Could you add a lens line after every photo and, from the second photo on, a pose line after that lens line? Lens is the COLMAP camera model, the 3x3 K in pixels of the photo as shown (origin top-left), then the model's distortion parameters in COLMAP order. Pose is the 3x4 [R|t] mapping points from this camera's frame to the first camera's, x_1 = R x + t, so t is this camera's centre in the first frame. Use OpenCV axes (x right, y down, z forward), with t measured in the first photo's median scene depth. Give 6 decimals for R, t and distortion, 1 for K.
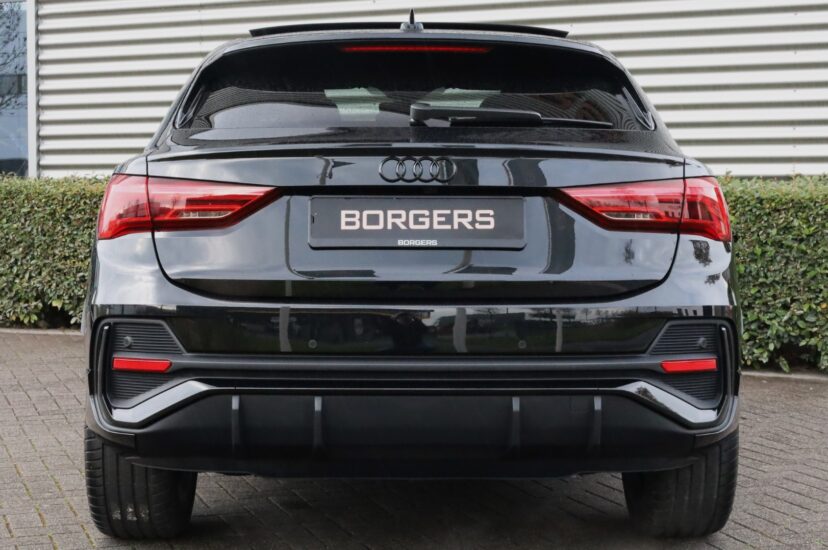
lens RADIAL K [[1099.9, 0, 414.0], [0, 1099.9, 274.6], [0, 0, 1]] dist [-0.081976, 0.000000]
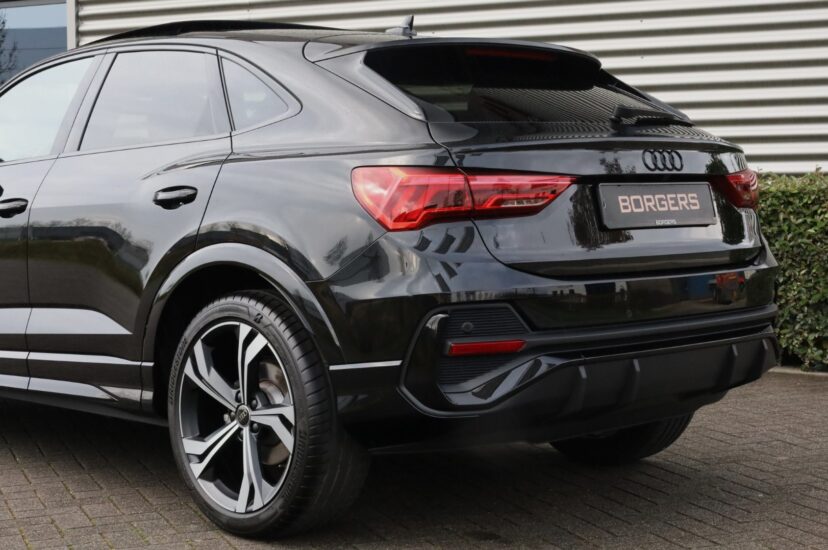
lens RADIAL K [[1385.0, 0, 416.0], [0, 1385.0, 275.7], [0, 0, 1]] dist [-0.105641, 0.000000]
pose [[0.801256, -0.056526, 0.595645, -1.081212], [0.063876, 0.997919, 0.008776, -0.002188], [-0.594902, 0.031015, 0.803200, -0.020261]]
